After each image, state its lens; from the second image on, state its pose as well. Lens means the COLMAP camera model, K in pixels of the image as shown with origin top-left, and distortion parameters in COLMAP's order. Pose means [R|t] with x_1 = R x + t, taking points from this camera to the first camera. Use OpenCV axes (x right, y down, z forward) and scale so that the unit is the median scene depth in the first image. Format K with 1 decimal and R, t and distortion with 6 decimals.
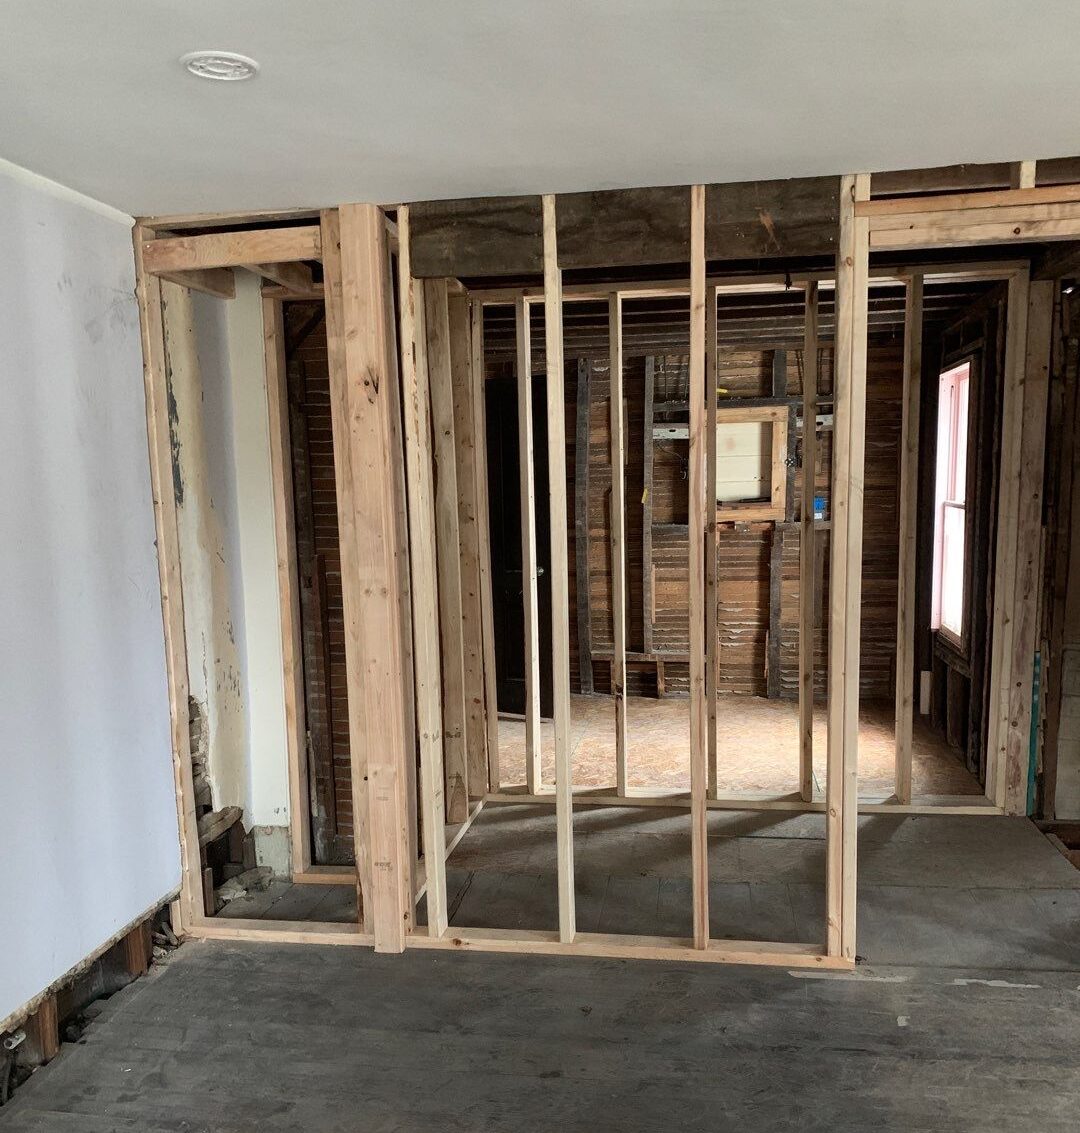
lens RADIAL K [[1073.6, 0, 541.1], [0, 1073.6, 633.9], [0, 0, 1]] dist [-0.017288, 0.000000]
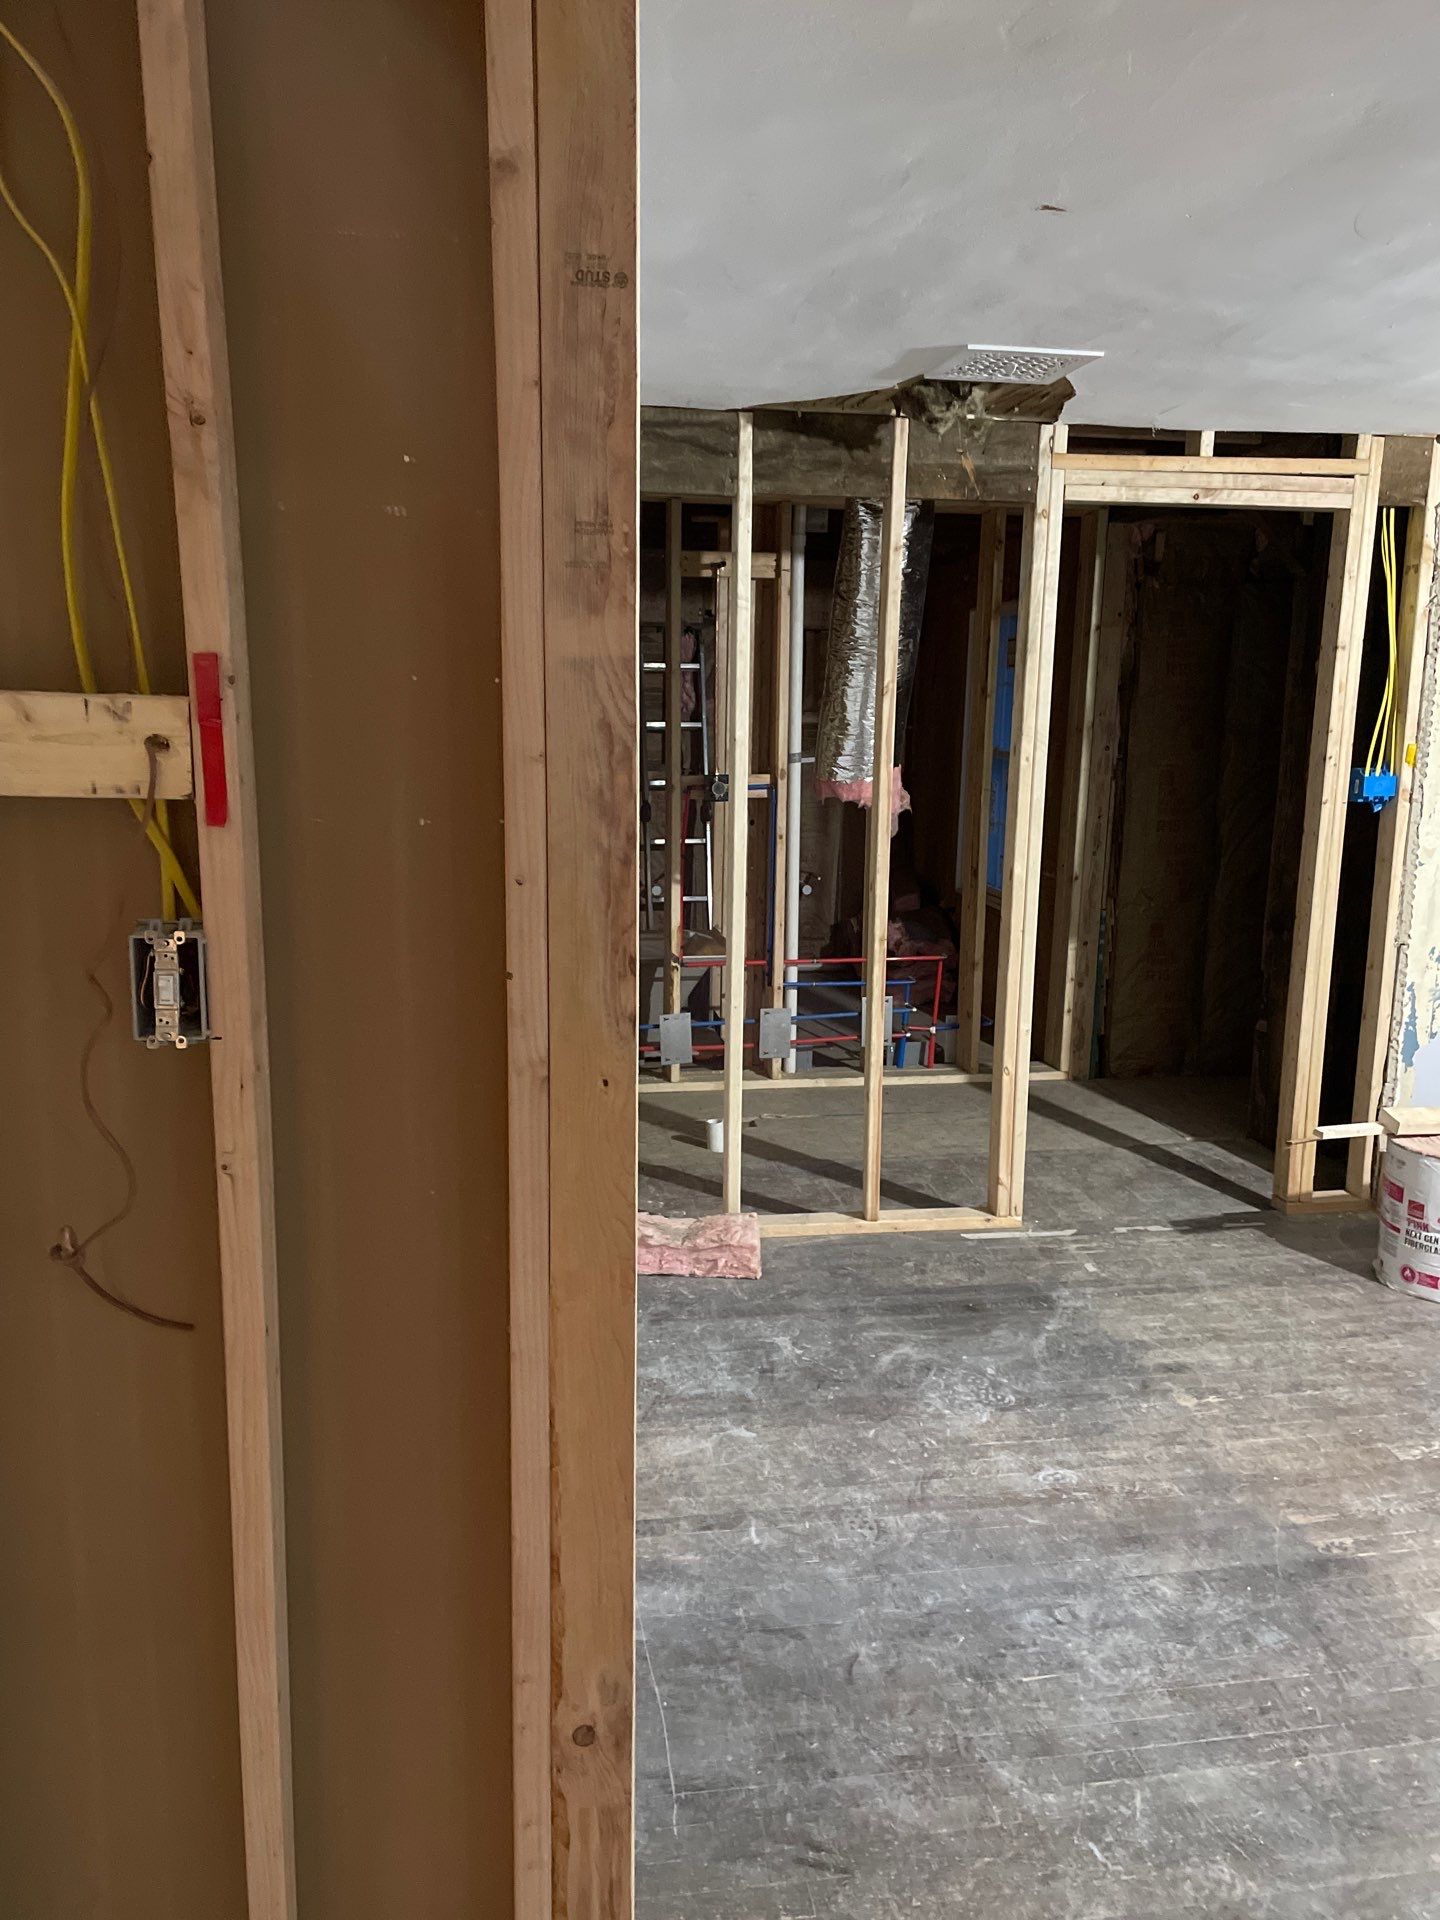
lens RADIAL K [[1390.8, 0, 719.5], [0, 1390.8, 959.9], [0, 0, 1]] dist [0.004972, -0.000546]
pose [[0.953181, -0.018848, 0.301814, -0.381731], [0.004982, 0.998899, 0.046648, 0.002625], [-0.302361, -0.042960, 0.952225, -0.147797]]
